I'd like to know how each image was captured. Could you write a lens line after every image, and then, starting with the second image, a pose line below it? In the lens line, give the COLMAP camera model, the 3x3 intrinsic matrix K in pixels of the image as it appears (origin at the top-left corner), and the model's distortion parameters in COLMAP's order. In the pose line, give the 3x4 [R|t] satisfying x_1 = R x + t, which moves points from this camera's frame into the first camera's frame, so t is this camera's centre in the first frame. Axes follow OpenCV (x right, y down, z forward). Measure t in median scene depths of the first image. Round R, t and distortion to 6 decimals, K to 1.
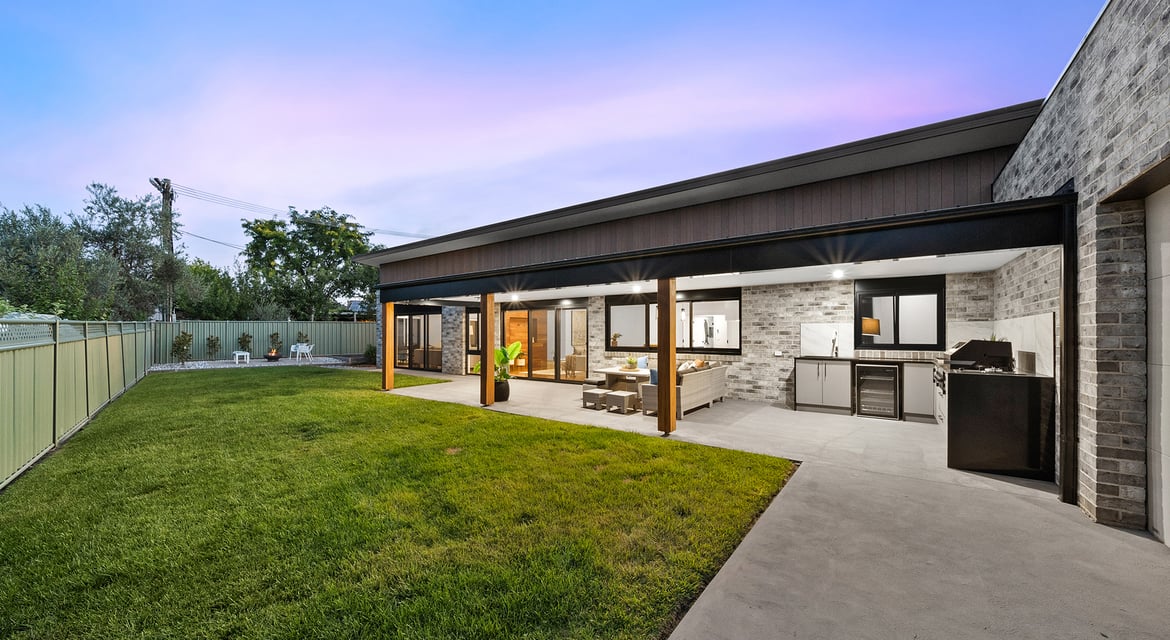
lens RADIAL K [[419.9, 0, 584.9], [0, 419.9, 333.1], [0, 0, 1]] dist [-0.001016, -0.000136]
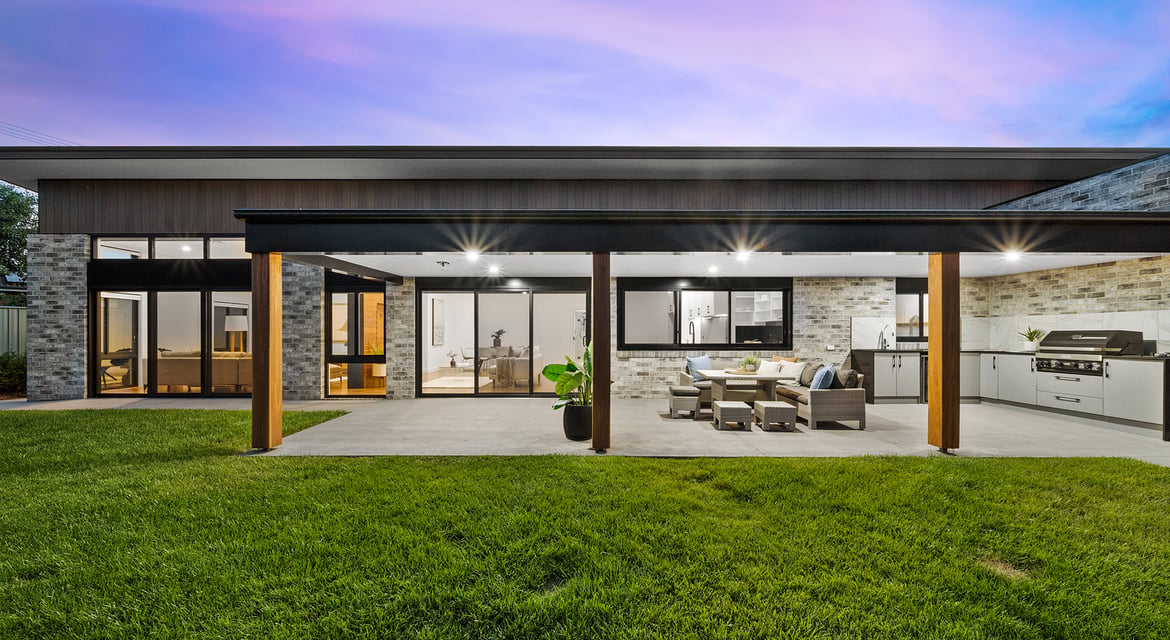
lens RADIAL K [[419.9, 0, 584.9], [0, 419.9, 333.1], [0, 0, 1]] dist [-0.001016, -0.000136]
pose [[0.804458, 0.000115, 0.594010, -0.585352], [-0.000942, 0.999999, 0.001082, 0.014399], [-0.594009, -0.001430, 0.804457, 0.554133]]
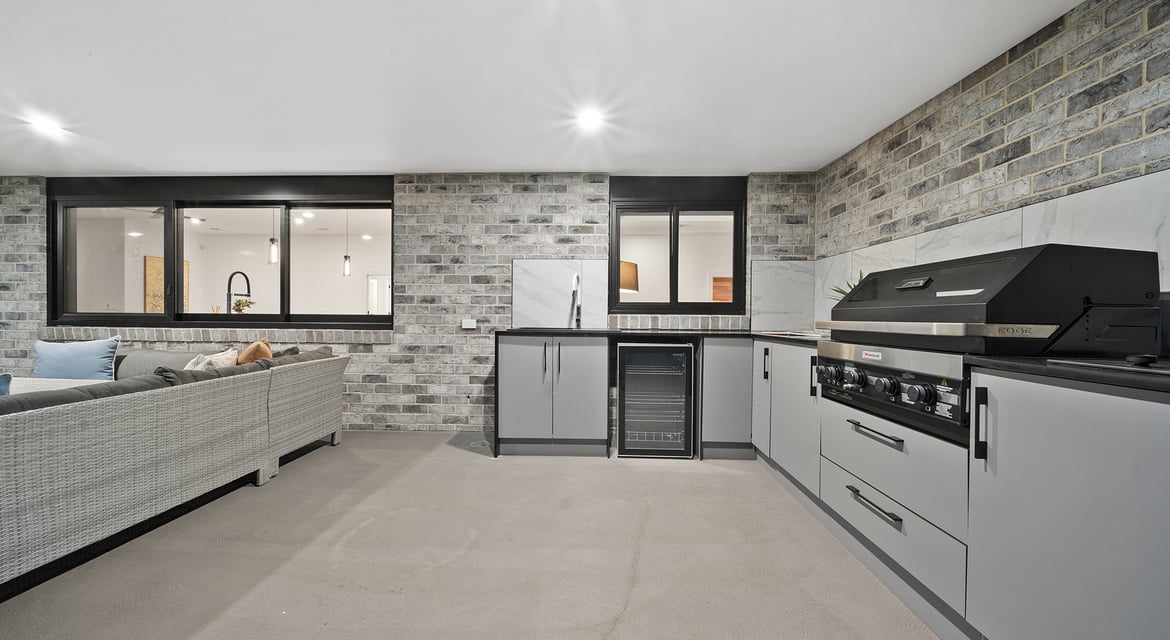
lens RADIAL K [[409.5, 0, 585.8], [0, 409.5, 317.6], [0, 0, 1]] dist [-0.000299, -0.000211]
pose [[0.826450, 0.003406, 0.562999, 0.314138], [-0.009067, 0.999933, 0.007260, 0.037324], [-0.562937, -0.011105, 0.826425, 0.557473]]
